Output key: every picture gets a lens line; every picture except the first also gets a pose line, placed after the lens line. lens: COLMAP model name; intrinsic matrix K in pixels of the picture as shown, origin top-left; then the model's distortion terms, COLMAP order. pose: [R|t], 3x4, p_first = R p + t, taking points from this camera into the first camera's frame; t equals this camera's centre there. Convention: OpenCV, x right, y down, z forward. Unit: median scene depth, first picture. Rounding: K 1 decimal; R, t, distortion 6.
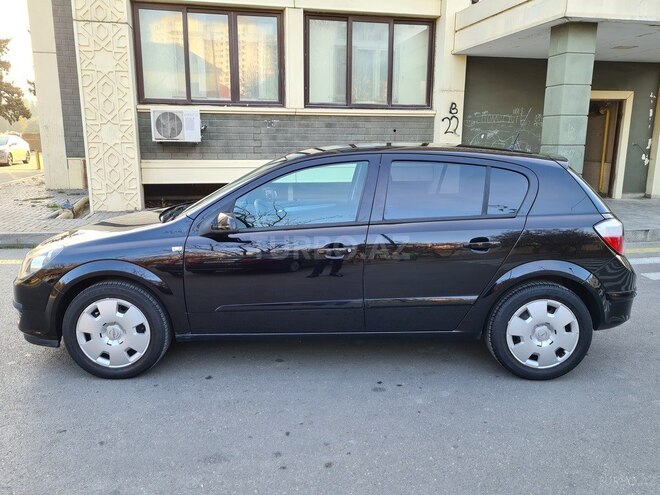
lens RADIAL K [[541.5, 0, 330.4], [0, 541.5, 238.4], [0, 0, 1]] dist [0.054759, -0.006974]
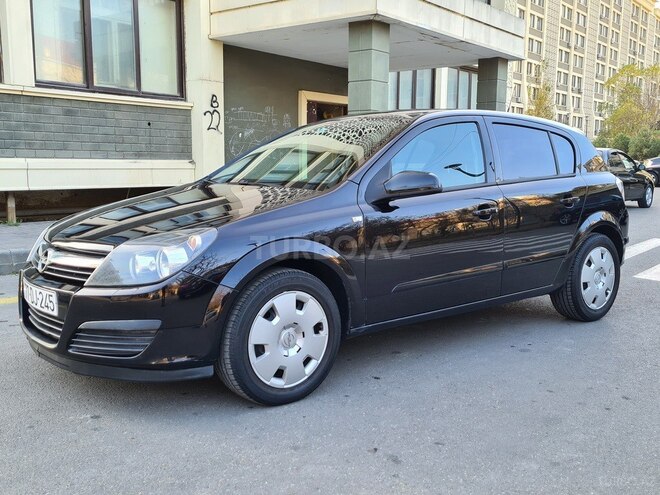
lens RADIAL K [[651.6, 0, 330.0], [0, 651.6, 247.5], [0, 0, 1]] dist [0.059072, -0.003862]
pose [[0.782724, -0.080201, 0.617180, -0.297755], [0.107561, 0.994172, -0.007222, 0.020385], [-0.613004, 0.072038, 0.786789, 0.085935]]
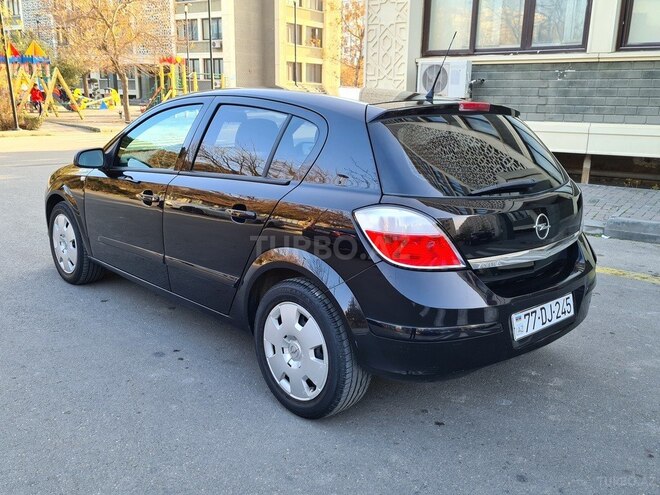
lens RADIAL K [[606.1, 0, 330.0], [0, 606.1, 247.5], [0, 0, 1]] dist [0.056486, -0.013366]
pose [[0.684426, 0.183336, -0.705655, 0.321967], [-0.145868, 0.982732, 0.113843, -0.020002], [0.714342, 0.025016, 0.699350, 0.155654]]
